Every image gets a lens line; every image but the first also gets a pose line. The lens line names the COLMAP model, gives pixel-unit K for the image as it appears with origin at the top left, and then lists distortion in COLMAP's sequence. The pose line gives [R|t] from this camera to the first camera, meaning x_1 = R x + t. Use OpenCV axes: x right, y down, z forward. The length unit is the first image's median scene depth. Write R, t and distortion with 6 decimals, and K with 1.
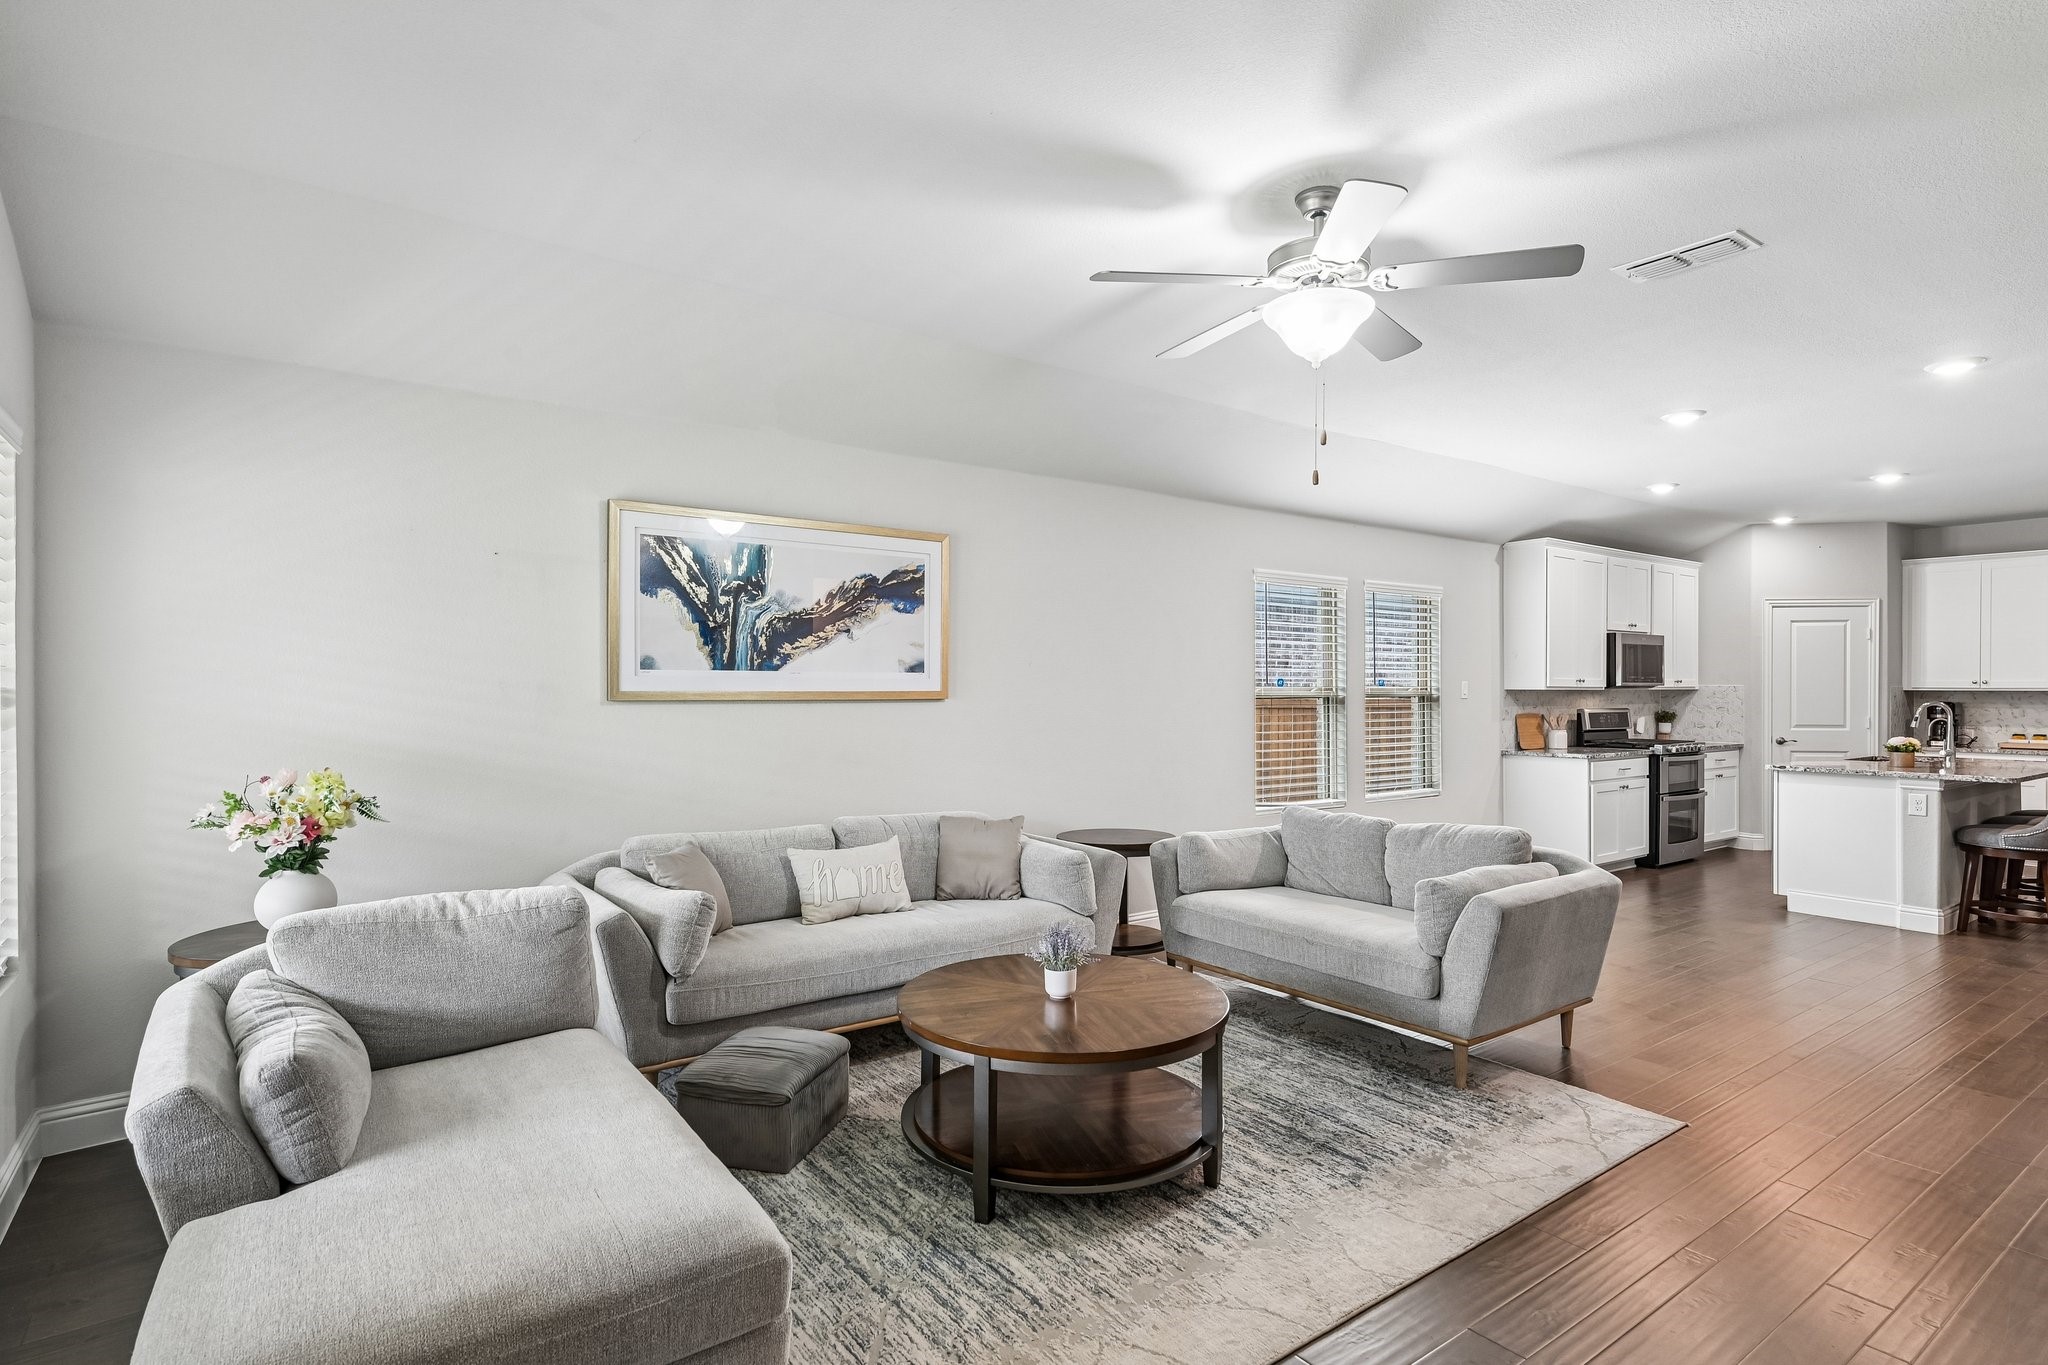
lens RADIAL K [[1046.0, 0, 1015.0], [0, 1046.0, 690.8], [0, 0, 1]] dist [0.011929, 0.000080]
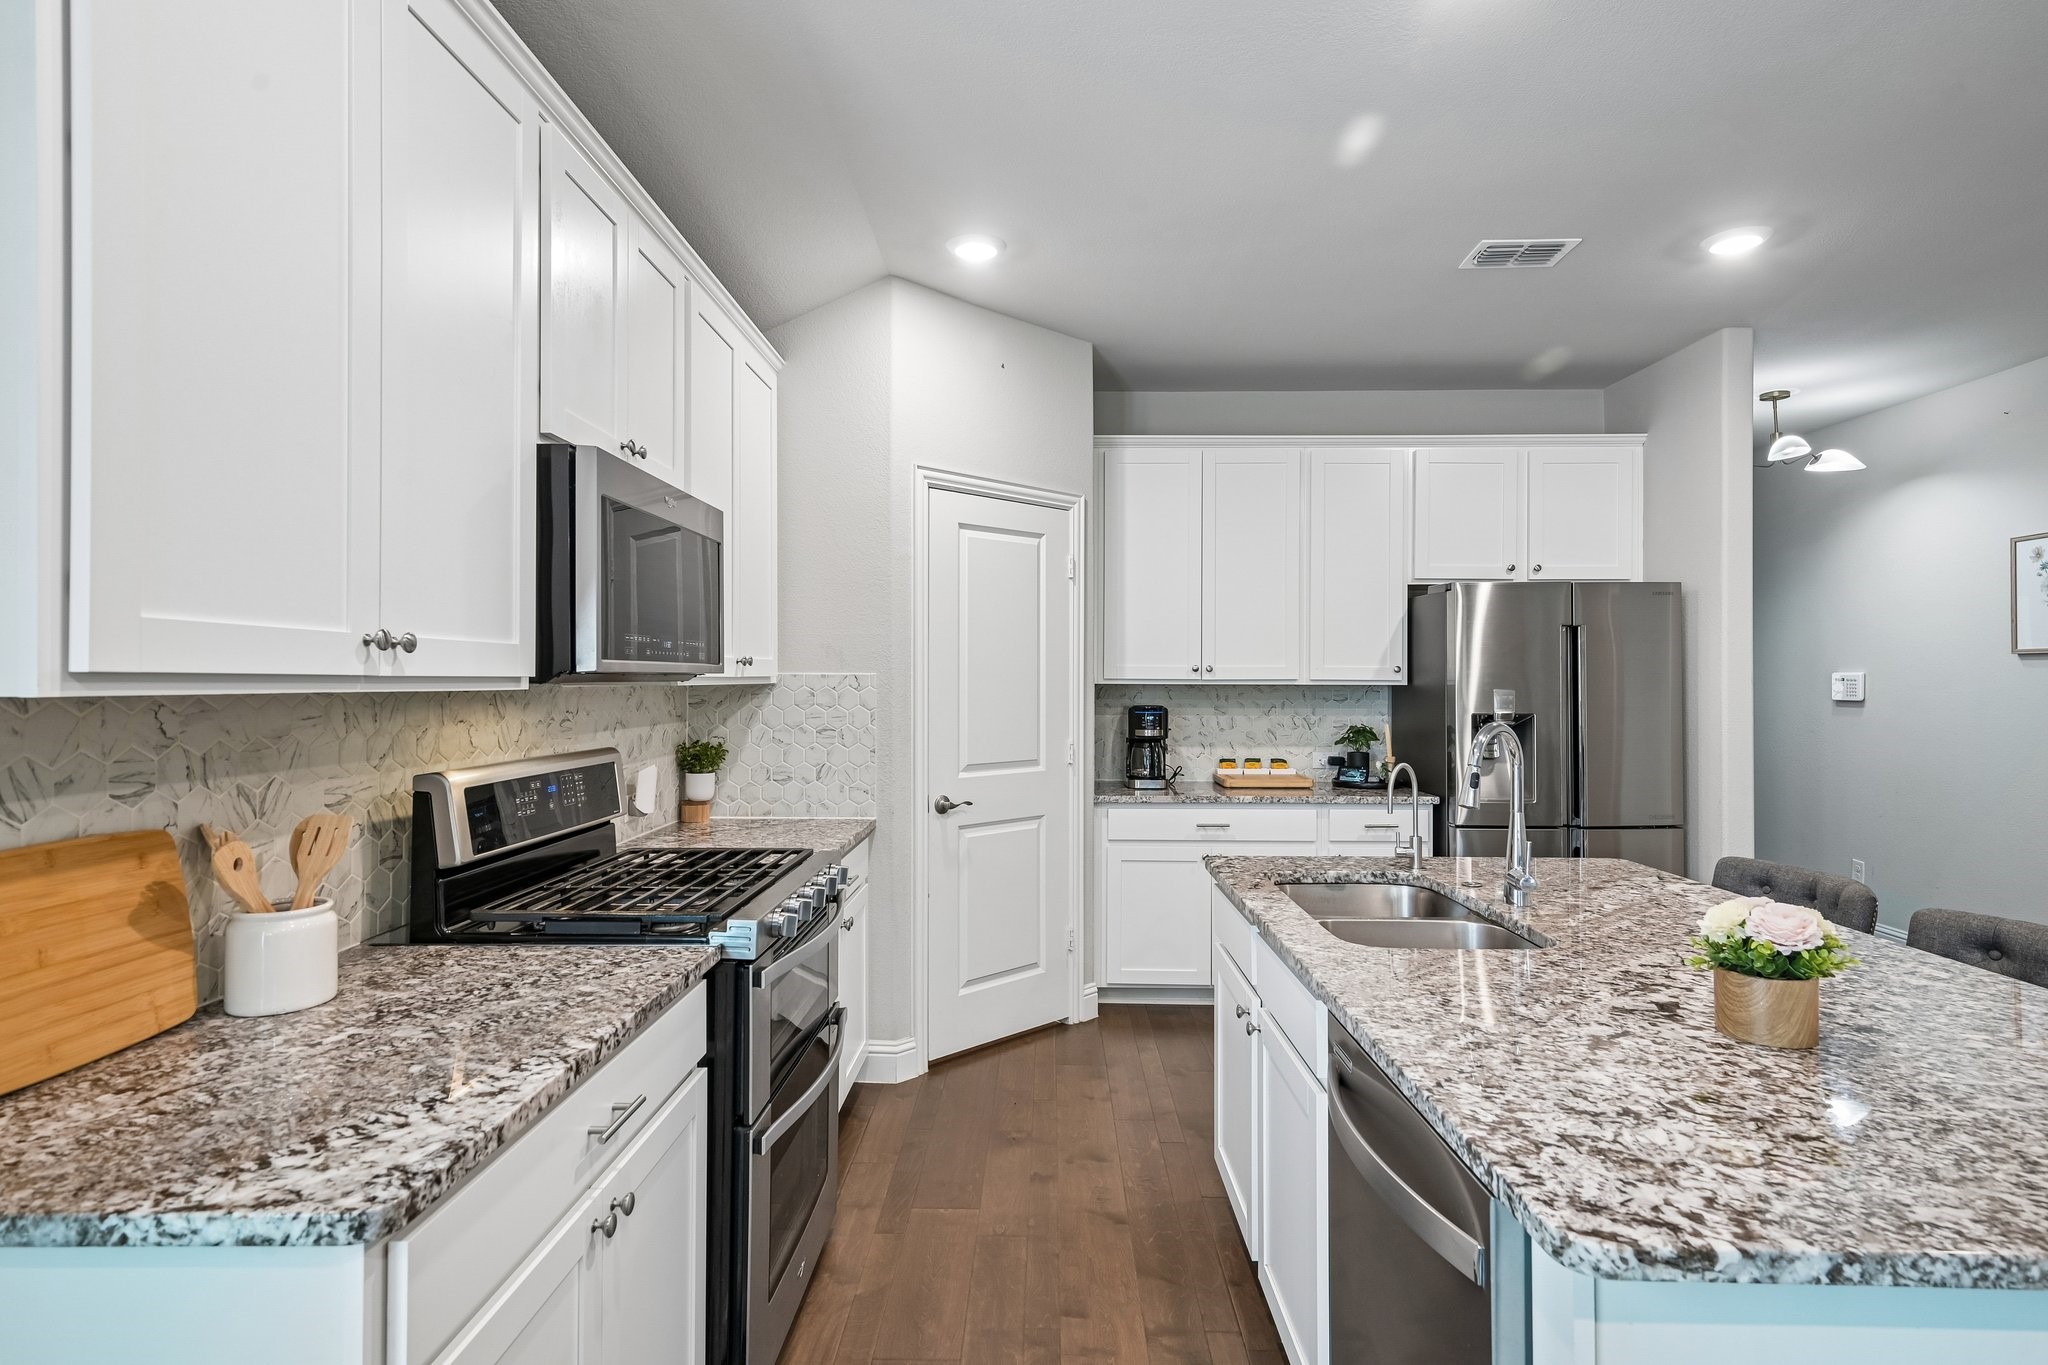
lens RADIAL K [[1046.0, 0, 1023.0], [0, 1046.0, 672.0], [0, 0, 1]] dist [0.011929, 0.000080]
pose [[0.607467, 0.003809, 0.794335, 0.676359], [0.003665, 0.999964, -0.007597, -0.004130], [-0.794336, 0.007527, 0.607432, 1.177728]]
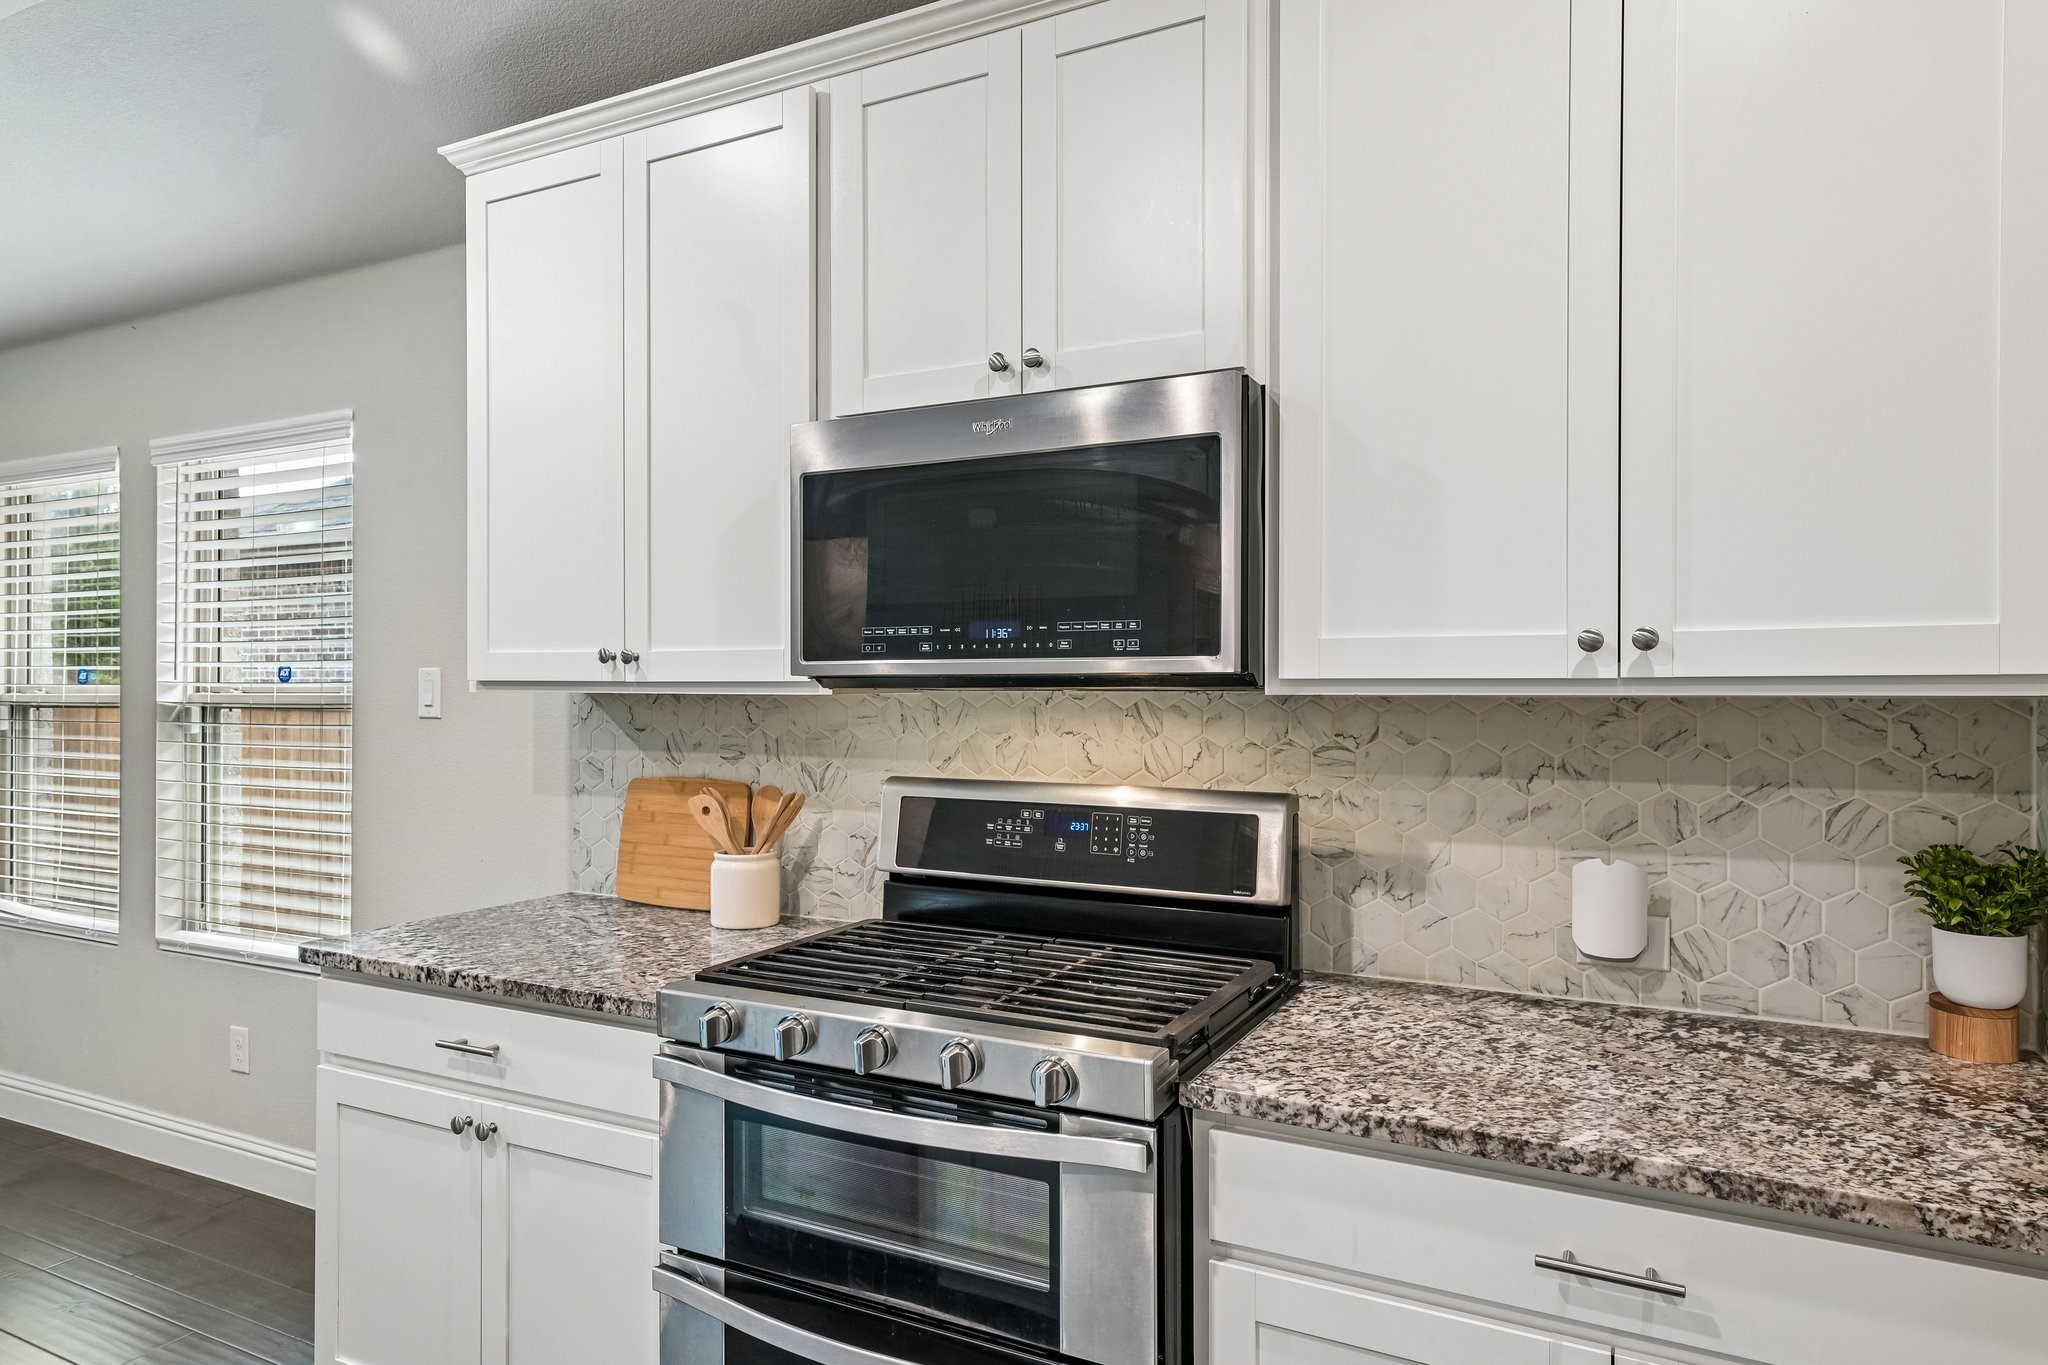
lens RADIAL K [[1263.1, 0, 1020.2], [0, 1263.1, 689.6], [0, 0, 1]] dist [0.018327, -0.000159]
pose [[0.437864, 0.001877, -0.899039, 1.242546], [-0.001720, 0.999998, 0.001251, -0.003794], [0.899039, 0.000998, 0.437866, 1.399651]]
